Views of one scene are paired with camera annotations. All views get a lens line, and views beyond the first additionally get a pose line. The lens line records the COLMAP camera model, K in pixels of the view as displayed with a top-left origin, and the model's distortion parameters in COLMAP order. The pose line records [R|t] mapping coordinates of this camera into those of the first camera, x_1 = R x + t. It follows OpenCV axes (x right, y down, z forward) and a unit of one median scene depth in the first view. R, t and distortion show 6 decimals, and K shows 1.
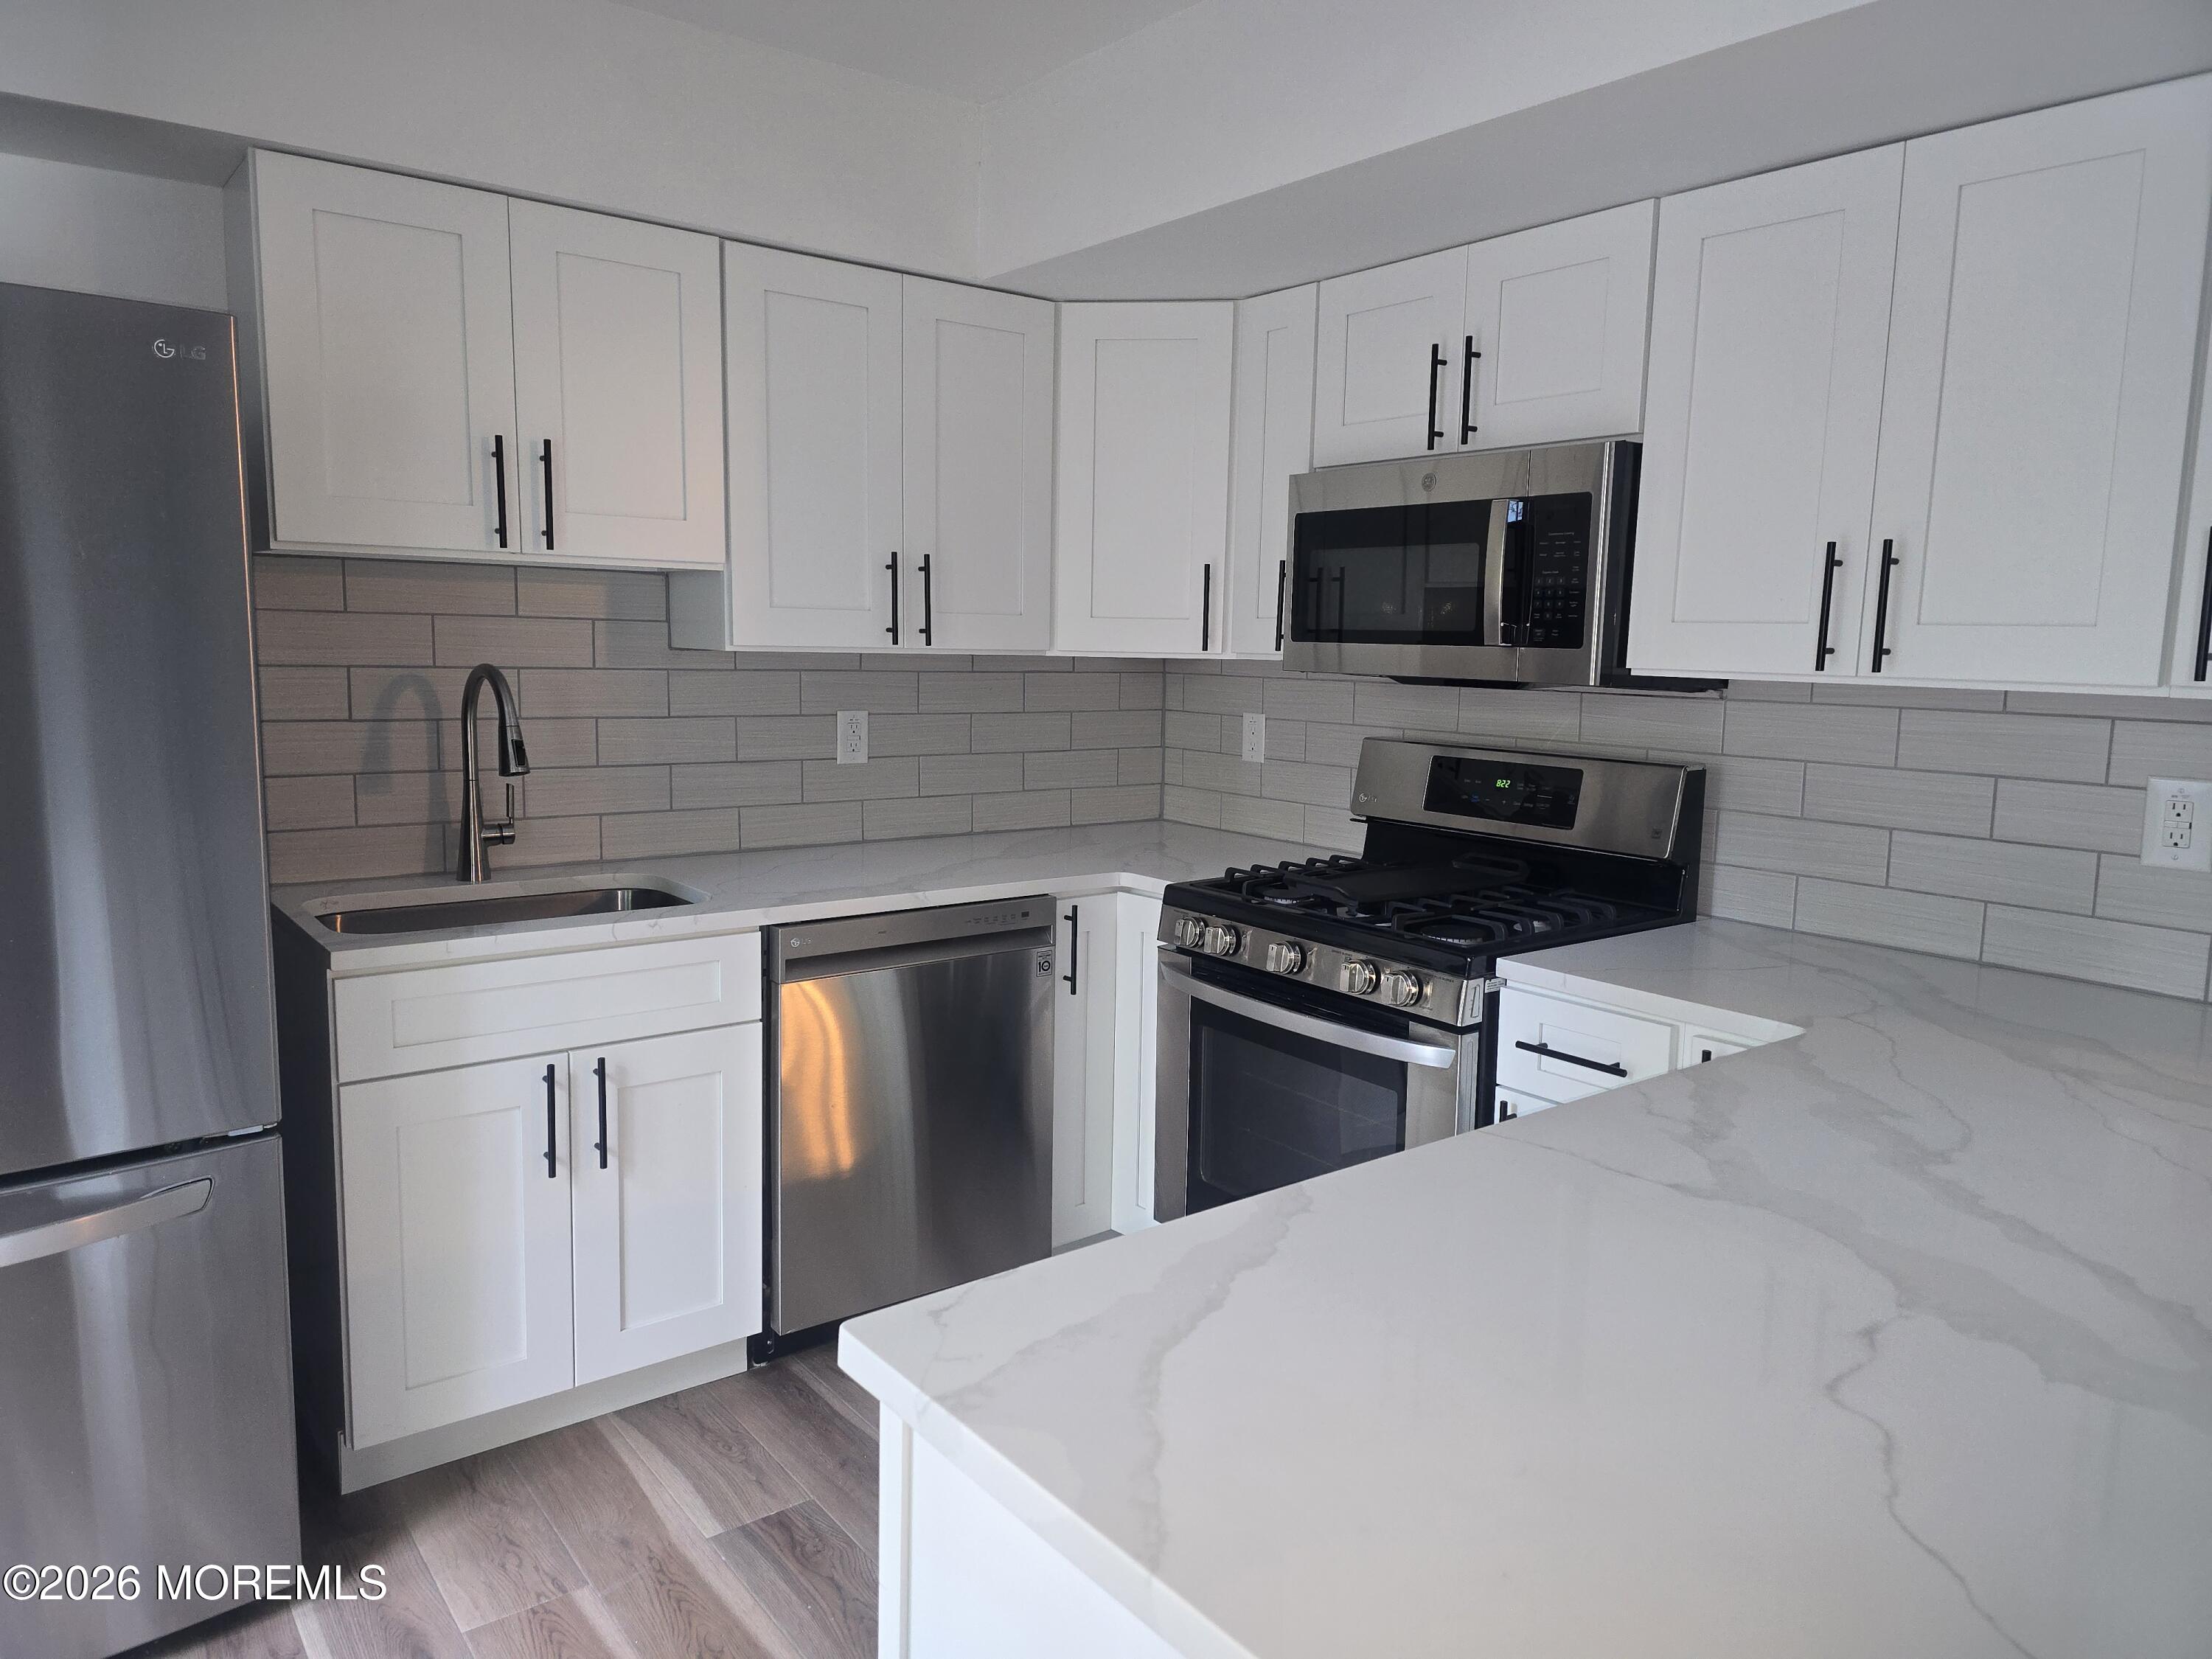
lens RADIAL K [[1478.2, 0, 1106.0], [0, 1478.2, 829.5], [0, 0, 1]] dist [0.079156, -0.129399]
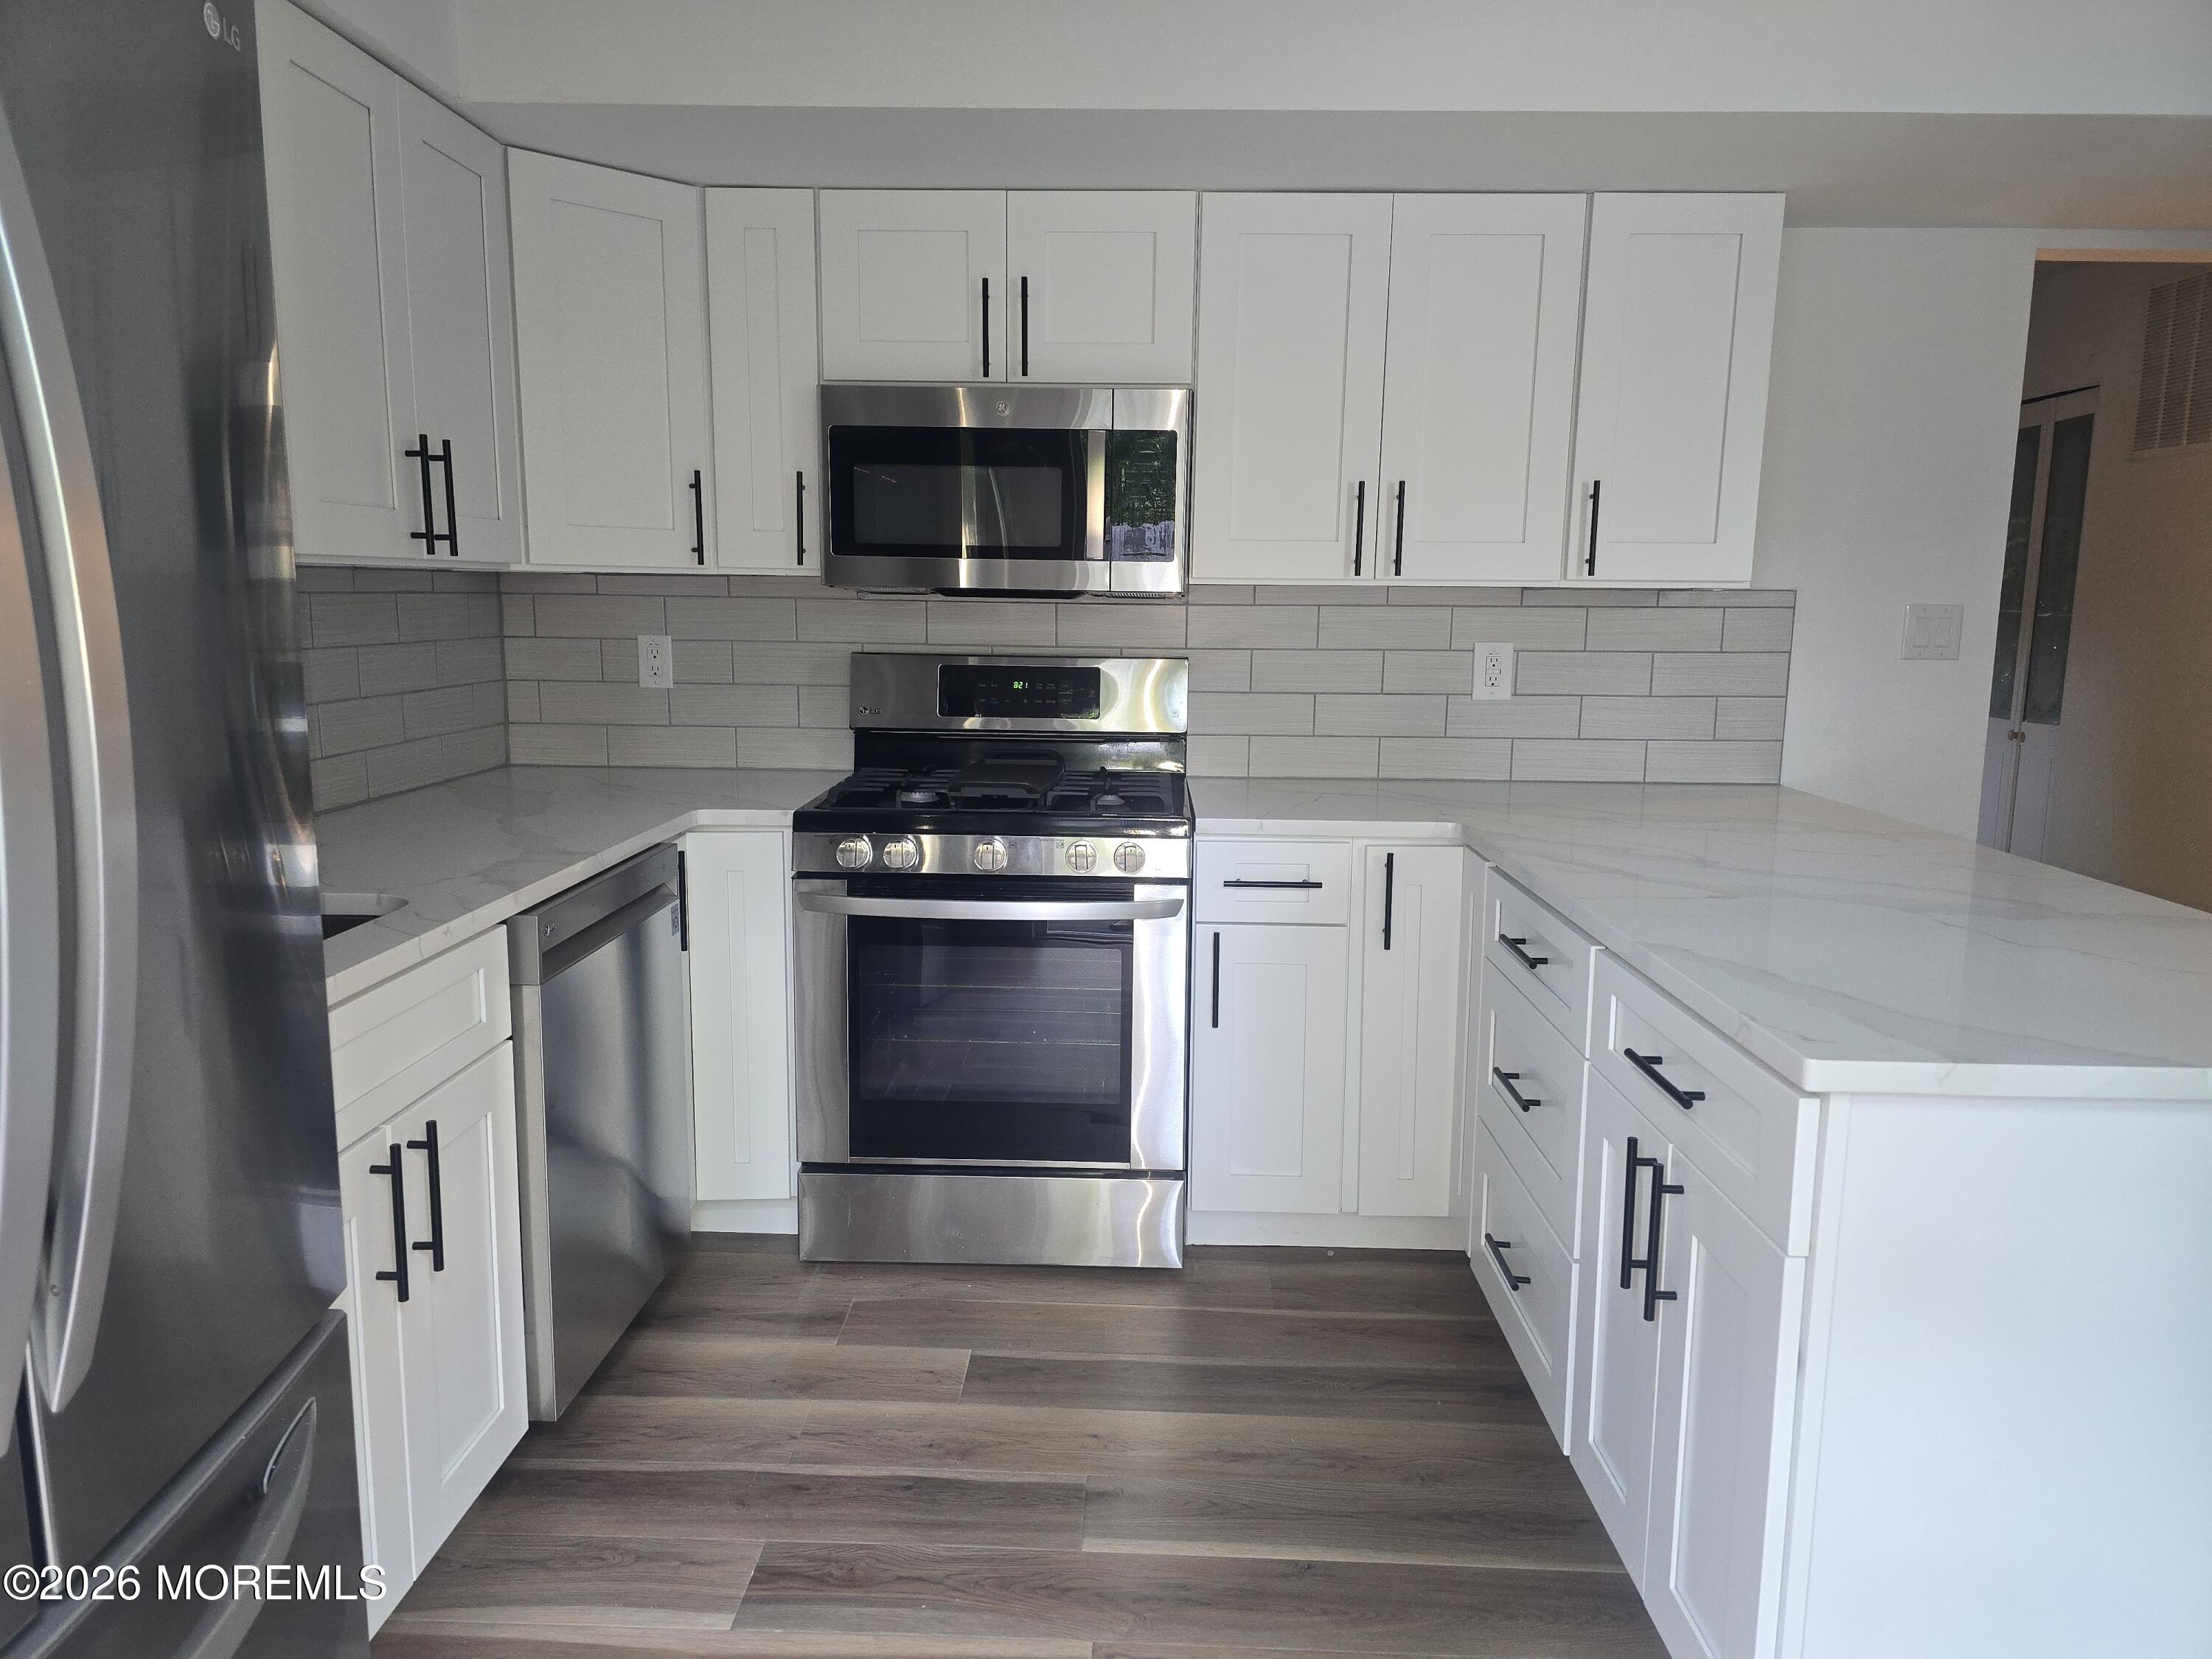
lens RADIAL K [[1478.2, 0, 1106.0], [0, 1478.2, 829.5], [0, 0, 1]] dist [0.079156, -0.129399]
pose [[0.616505, -0.132651, 0.776096, -0.592883], [0.103027, 0.990821, 0.087512, -0.013424], [-0.780581, 0.026007, 0.624513, 0.253696]]
